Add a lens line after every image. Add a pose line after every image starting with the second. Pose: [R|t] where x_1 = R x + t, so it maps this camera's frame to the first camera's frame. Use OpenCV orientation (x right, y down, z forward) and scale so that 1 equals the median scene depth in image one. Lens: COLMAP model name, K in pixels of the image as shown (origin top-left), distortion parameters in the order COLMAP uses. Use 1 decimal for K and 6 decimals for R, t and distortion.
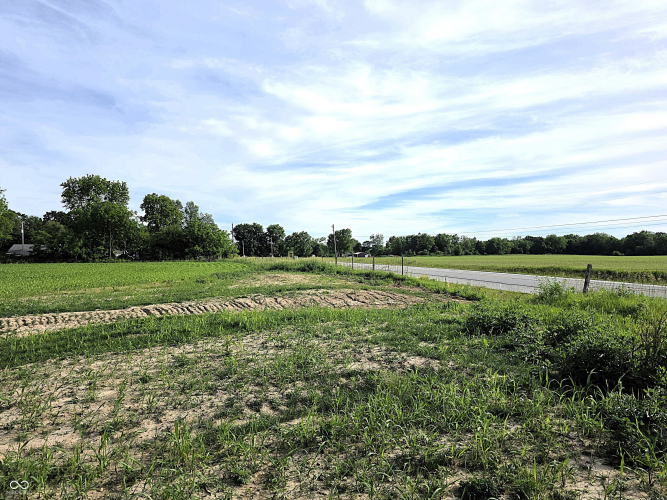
lens RADIAL K [[458.9, 0, 333.8], [0, 458.9, 249.2], [0, 0, 1]] dist [0.002510, -0.006640]
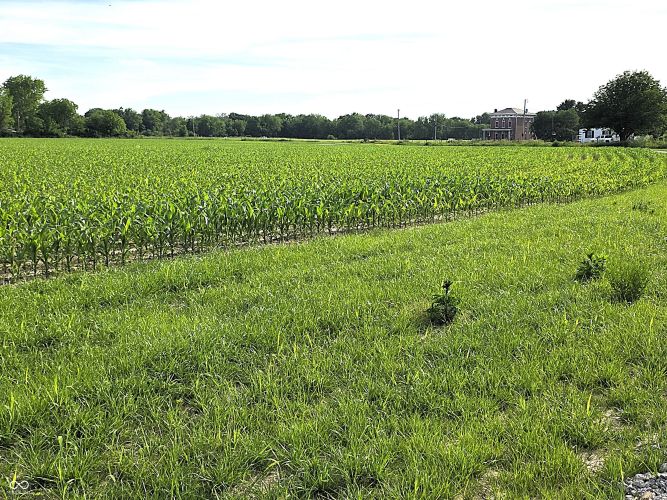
lens RADIAL K [[850.5, 0, 333.3], [0, 850.5, 250.1], [0, 0, 1]] dist [-0.018752, 0.000000]
pose [[0.844523, -0.054414, 0.532748, -0.545427], [-0.024188, 0.989933, 0.139454, -0.008498], [-0.534973, -0.130658, 0.834705, -0.833519]]
